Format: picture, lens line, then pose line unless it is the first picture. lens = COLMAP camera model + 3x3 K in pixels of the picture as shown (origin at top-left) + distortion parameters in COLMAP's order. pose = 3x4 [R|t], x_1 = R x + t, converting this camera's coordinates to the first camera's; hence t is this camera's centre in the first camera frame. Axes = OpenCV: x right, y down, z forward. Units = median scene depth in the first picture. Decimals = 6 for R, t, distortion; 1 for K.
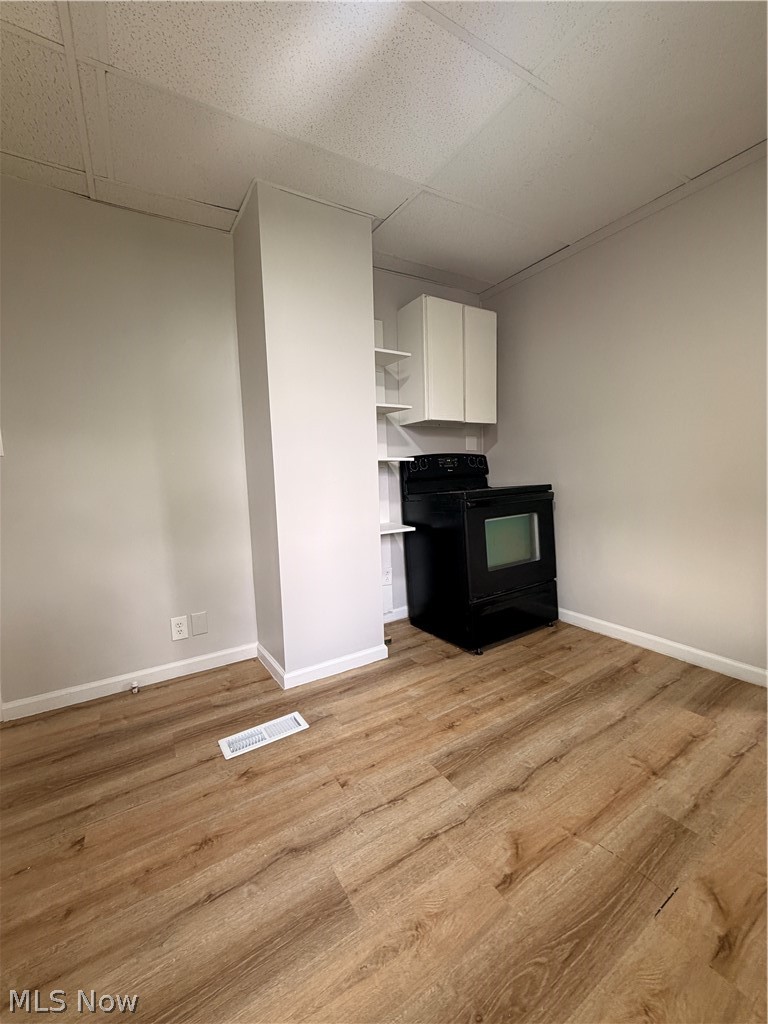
lens RADIAL K [[413.6, 0, 384.0], [0, 413.6, 512.0], [0, 0, 1]] dist [0.010983, -0.000551]
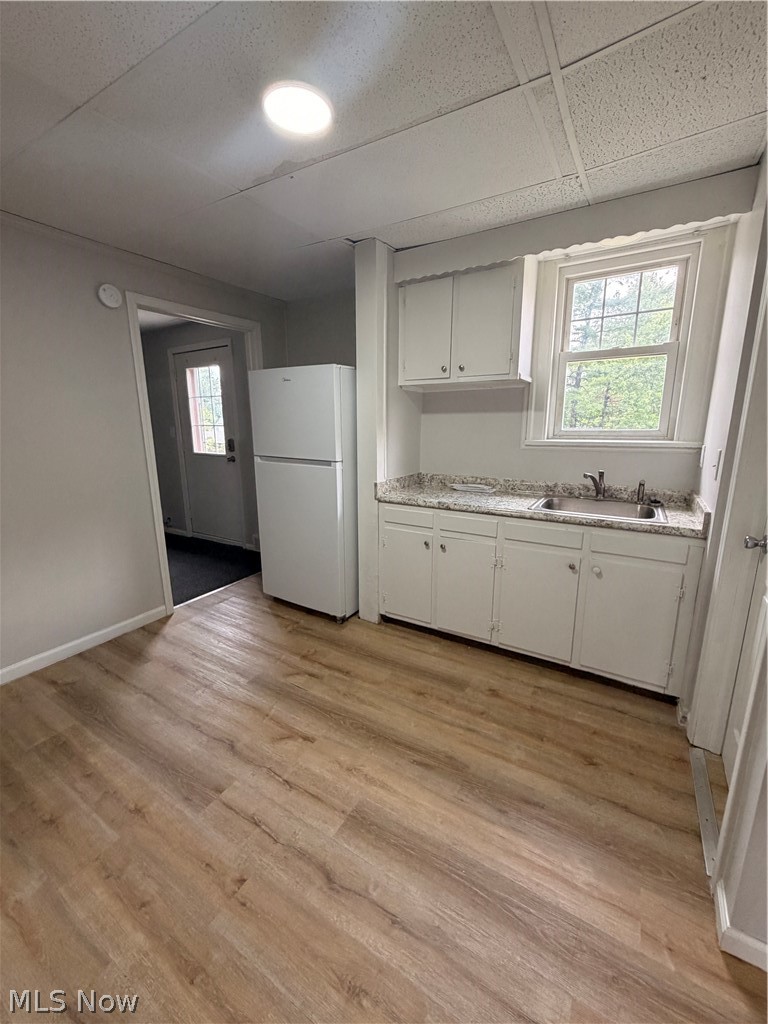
lens RADIAL K [[413.6, 0, 384.0], [0, 413.6, 512.0], [0, 0, 1]] dist [0.010983, -0.000551]
pose [[-0.466631, -0.151179, 0.871436, -1.008288], [0.111997, 0.967252, 0.227773, -0.309990], [-0.877332, 0.203884, -0.434418, 1.078499]]
